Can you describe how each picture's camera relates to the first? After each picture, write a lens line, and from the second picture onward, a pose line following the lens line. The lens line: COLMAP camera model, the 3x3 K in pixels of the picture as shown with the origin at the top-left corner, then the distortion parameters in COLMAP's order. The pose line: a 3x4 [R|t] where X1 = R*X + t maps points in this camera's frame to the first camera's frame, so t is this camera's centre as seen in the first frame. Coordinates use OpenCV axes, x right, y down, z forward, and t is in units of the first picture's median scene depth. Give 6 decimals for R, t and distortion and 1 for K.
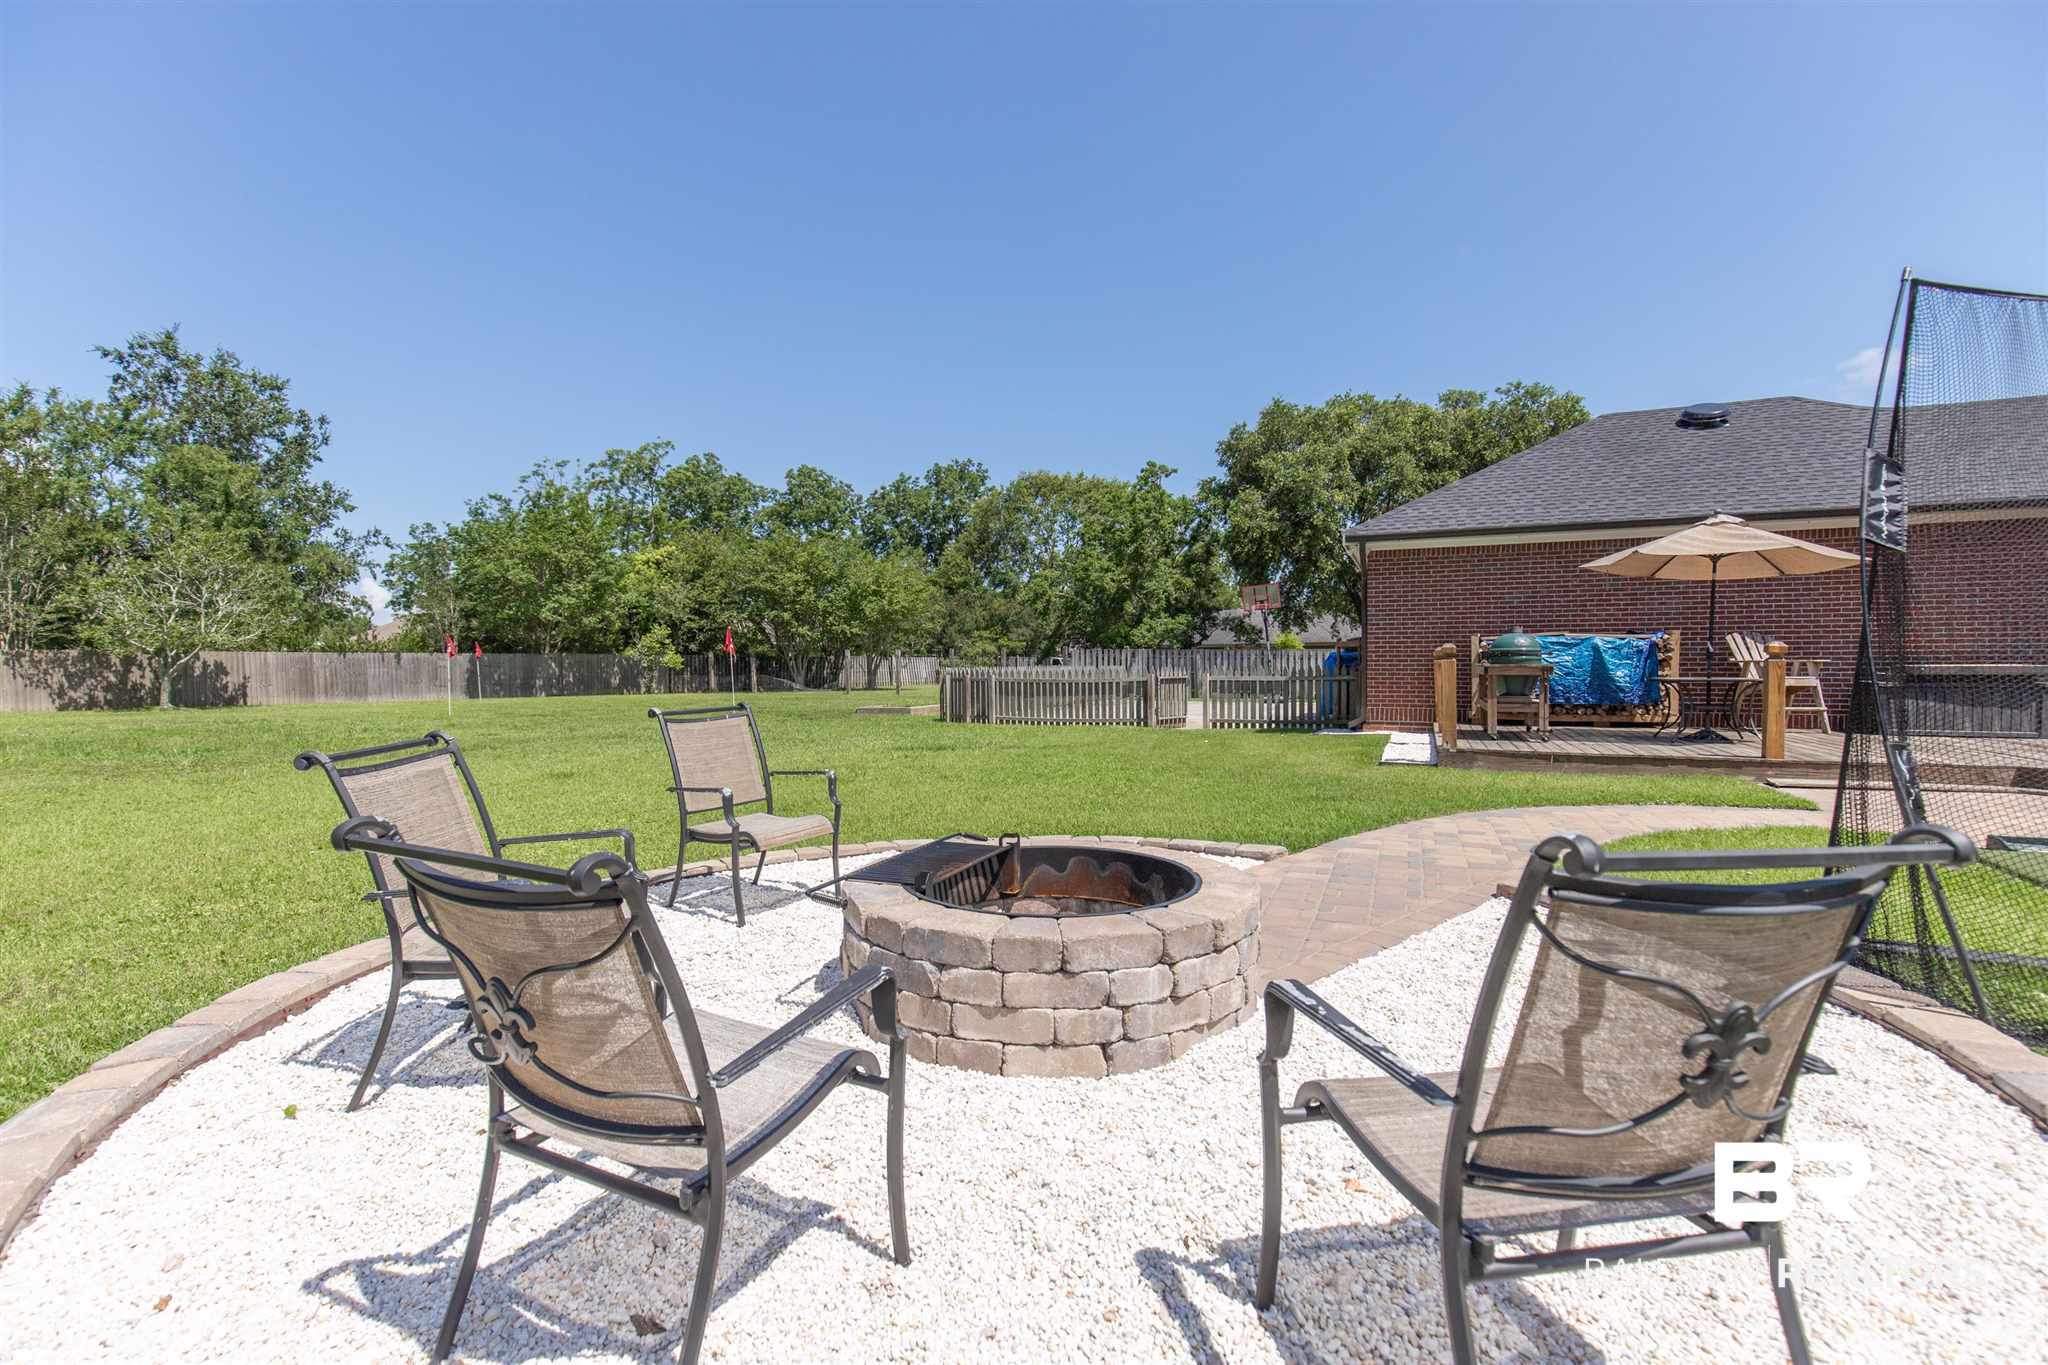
lens RADIAL K [[947.4, 0, 988.4], [0, 947.4, 679.1], [0, 0, 1]] dist [0.001830, 0.000304]
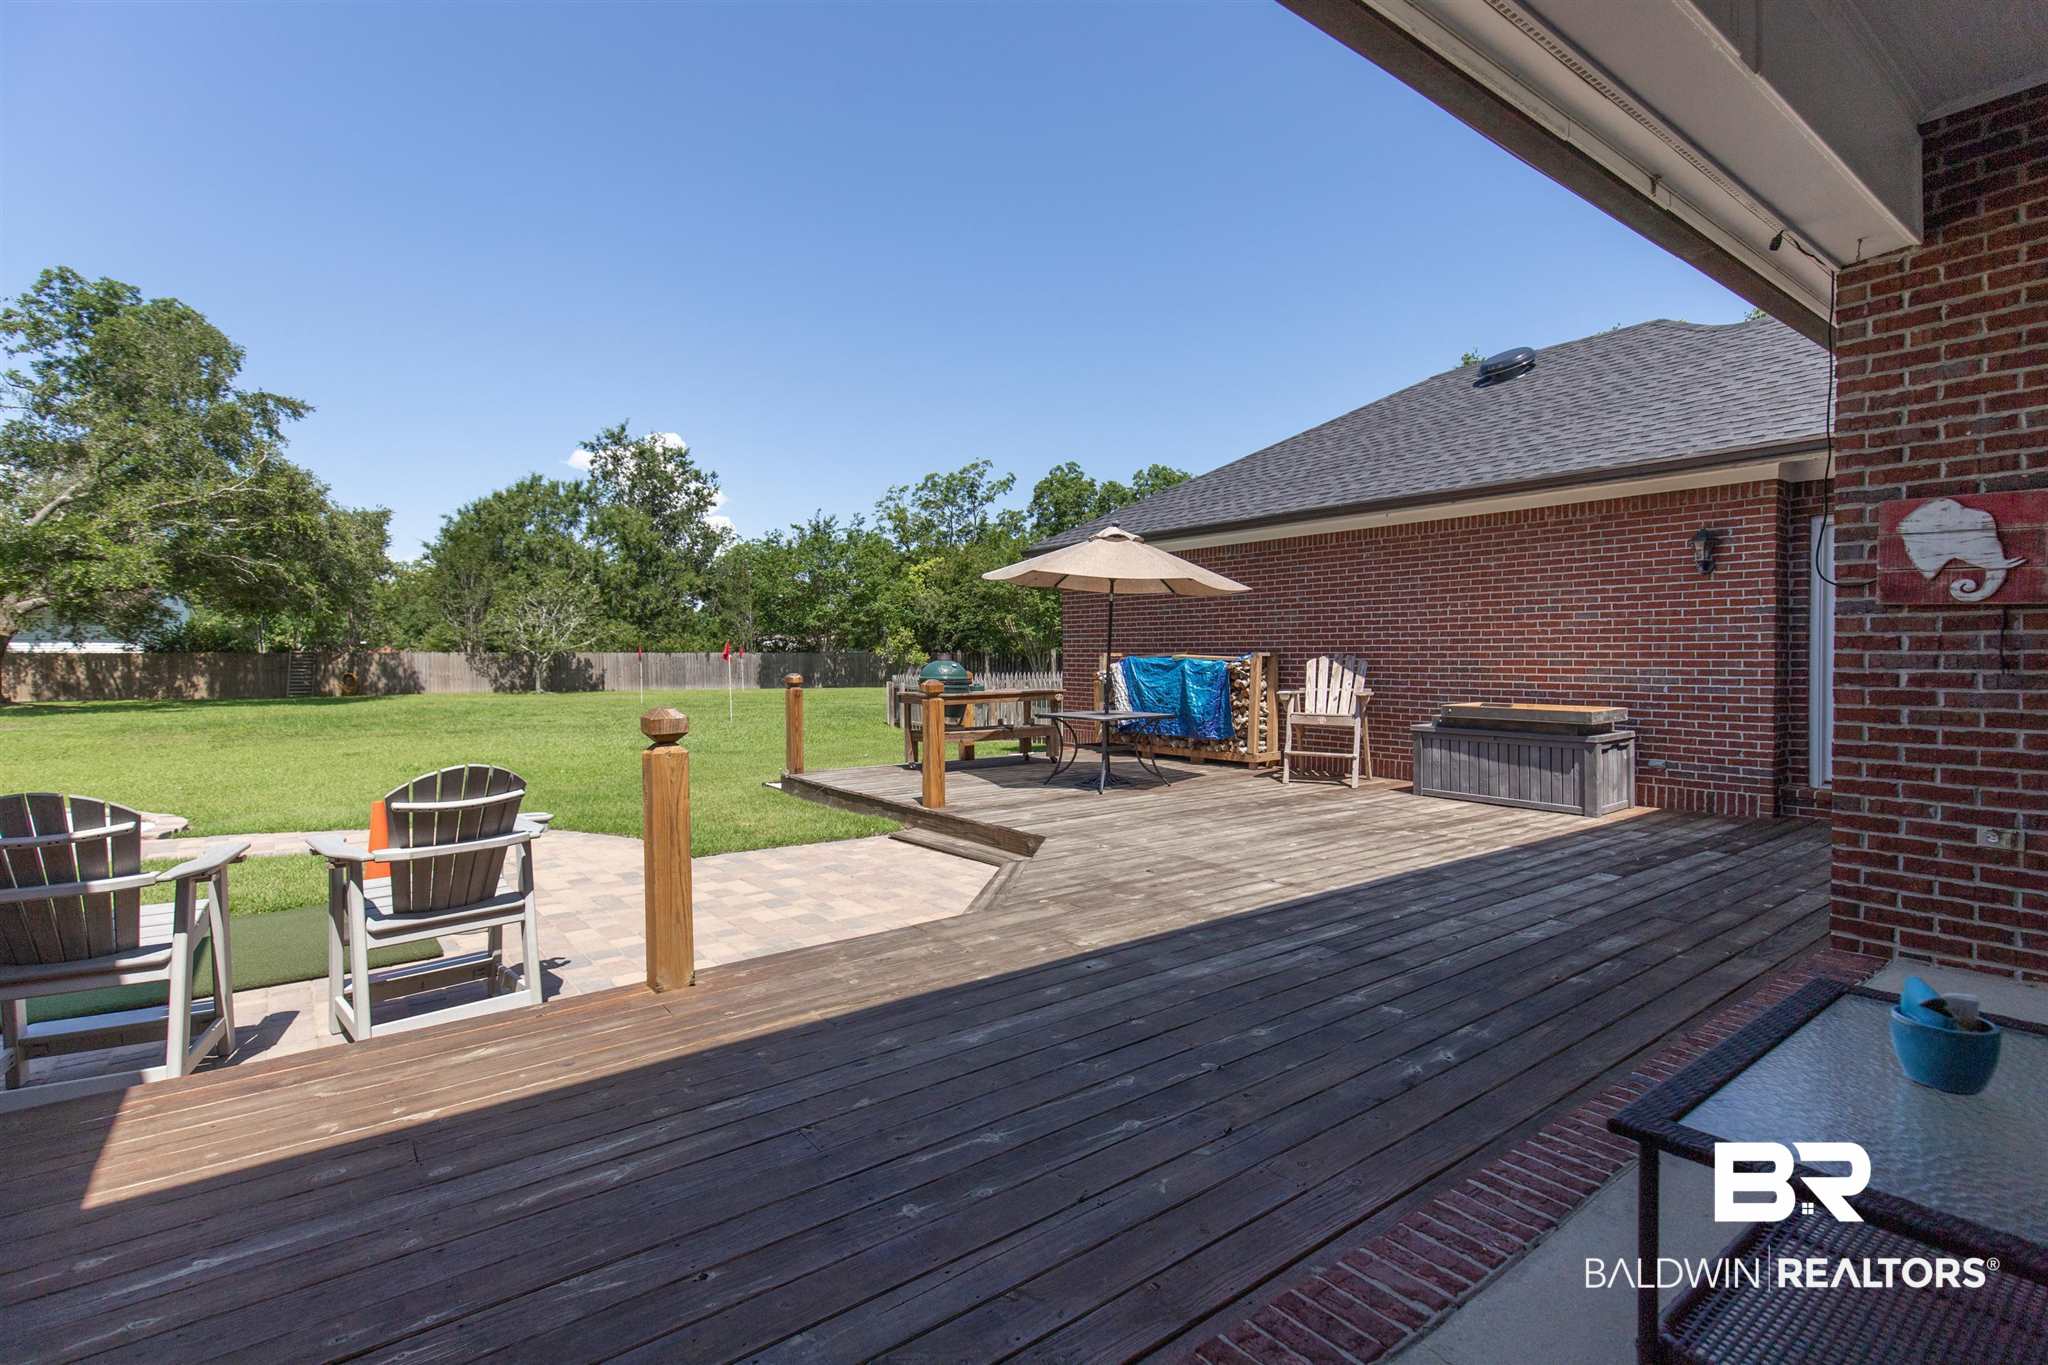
lens RADIAL K [[947.4, 0, 1015.3], [0, 947.4, 673.4], [0, 0, 1]] dist [0.001830, 0.000304]
pose [[0.877271, 0.013913, -0.479794, 0.443687], [-0.010845, 0.999899, 0.009165, -0.017557], [0.479873, -0.002837, 0.877333, 0.050797]]
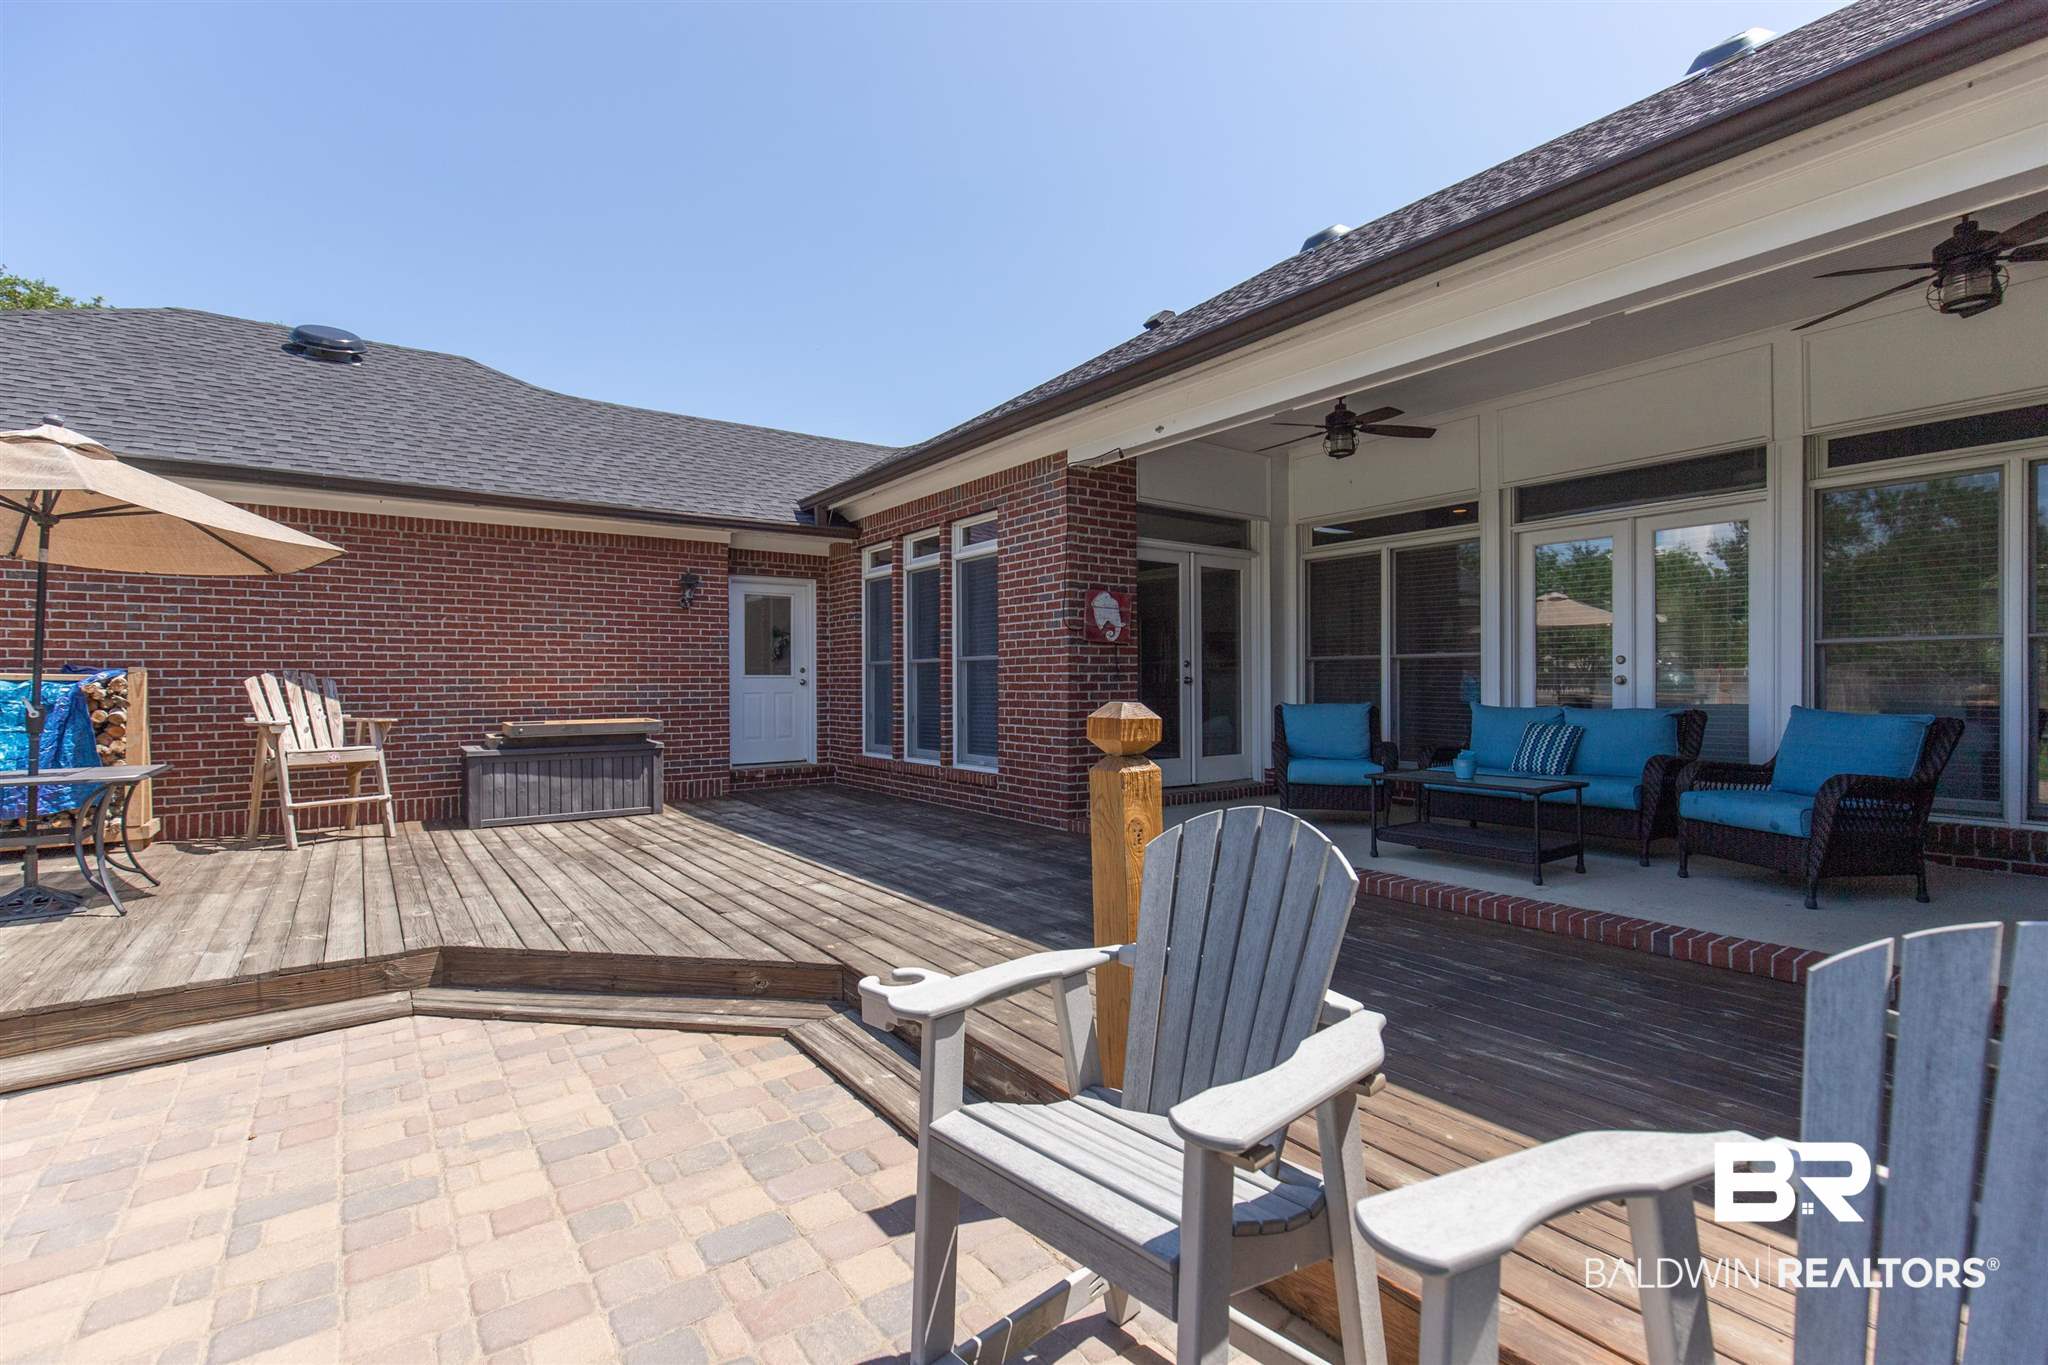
lens RADIAL K [[947.4, 0, 1041.3], [0, 947.4, 690.5], [0, 0, 1]] dist [0.001830, 0.000304]
pose [[0.484183, -0.003596, 0.874960, 0.205389], [0.017790, 0.999825, -0.005736, -0.010786], [-0.874786, 0.018342, 0.484162, 0.120532]]
